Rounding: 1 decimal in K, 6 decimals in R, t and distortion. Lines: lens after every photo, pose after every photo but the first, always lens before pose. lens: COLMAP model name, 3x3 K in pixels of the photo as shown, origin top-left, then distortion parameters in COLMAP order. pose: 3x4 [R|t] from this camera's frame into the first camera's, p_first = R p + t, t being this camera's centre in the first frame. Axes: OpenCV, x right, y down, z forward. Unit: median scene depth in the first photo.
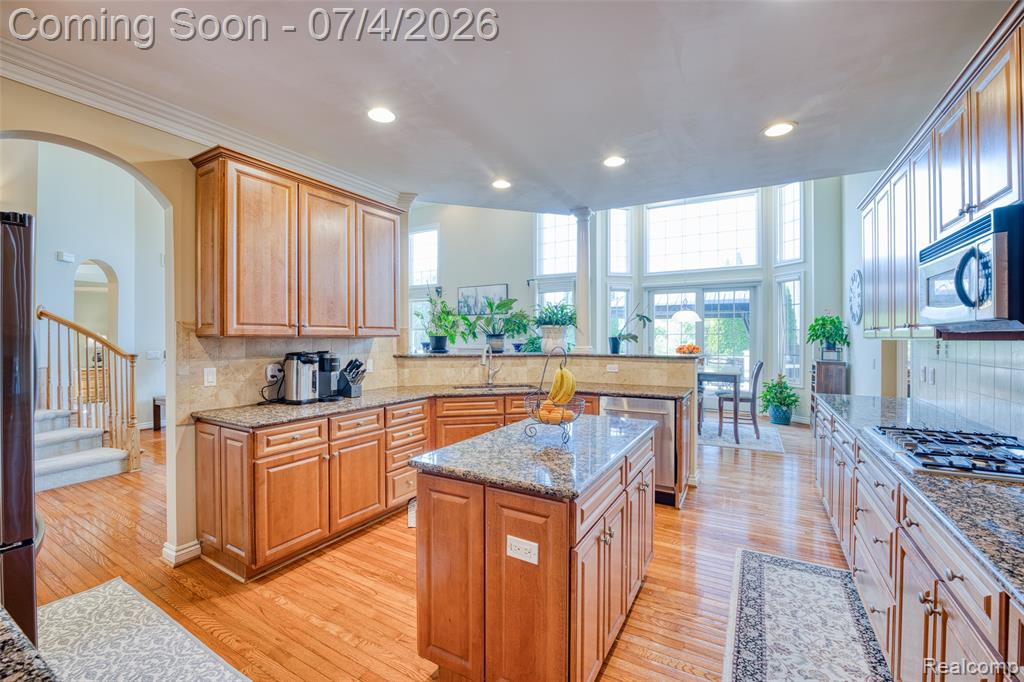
lens RADIAL K [[416.1, 0, 510.1], [0, 416.1, 343.7], [0, 0, 1]] dist [-0.023837, 0.002012]
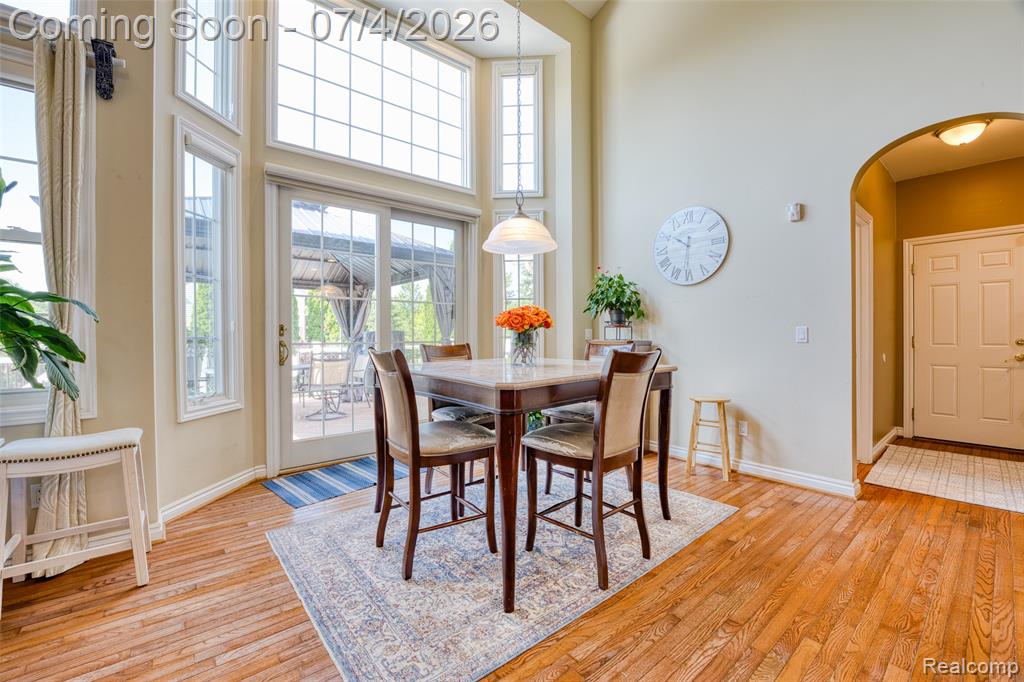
lens RADIAL K [[416.1, 0, 511.9], [0, 416.1, 334.6], [0, 0, 1]] dist [-0.023837, 0.002012]
pose [[0.360304, -0.013526, 0.932737, 0.057078], [0.016264, 0.999834, 0.008217, 0.027064], [-0.932693, 0.012209, 0.360464, 0.919191]]
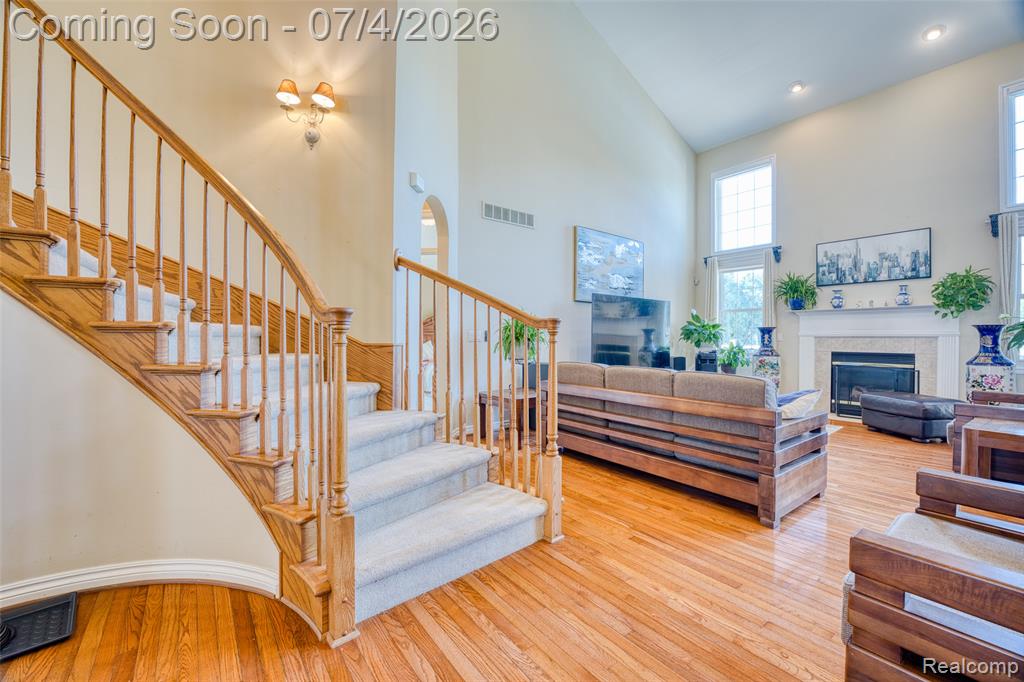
lens RADIAL K [[416.1, 0, 508.0], [0, 416.1, 340.5], [0, 0, 1]] dist [-0.023837, 0.002012]
pose [[0.919347, 0.002531, -0.393440, -0.522470], [-0.004031, 0.999987, -0.002984, 0.038055], [0.393427, 0.004330, 0.919346, 0.326079]]
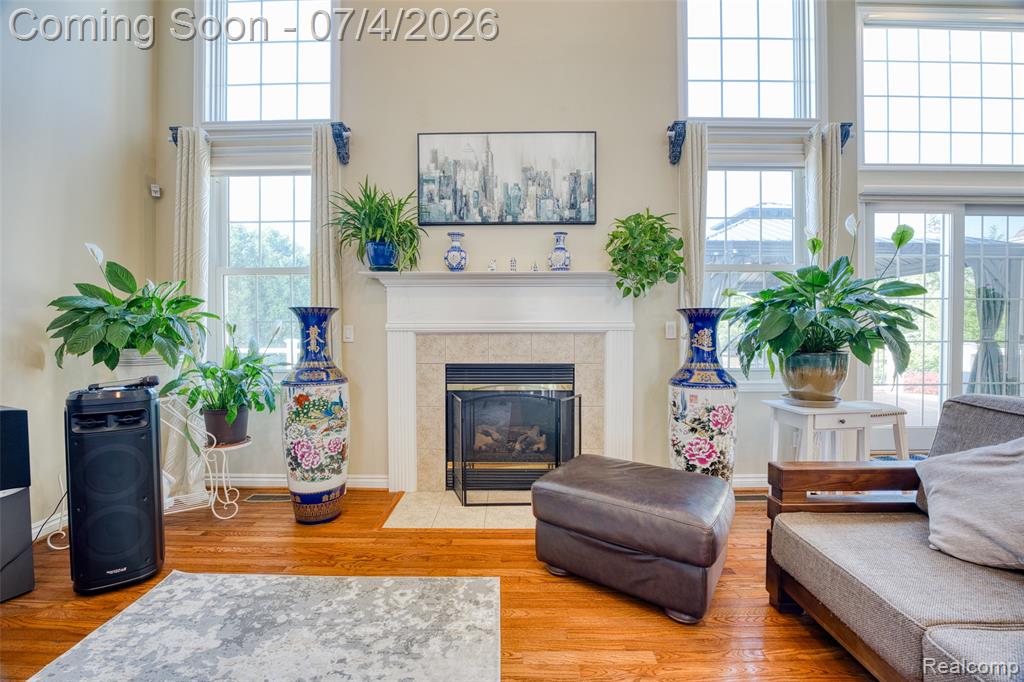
lens RADIAL K [[416.1, 0, 505.3], [0, 416.1, 342.7], [0, 0, 1]] dist [-0.023837, 0.002012]
pose [[0.878834, -0.013346, 0.476941, -0.352752], [0.010081, 0.999905, 0.009403, 0.030242], [-0.477021, -0.003456, 0.878885, 1.135517]]
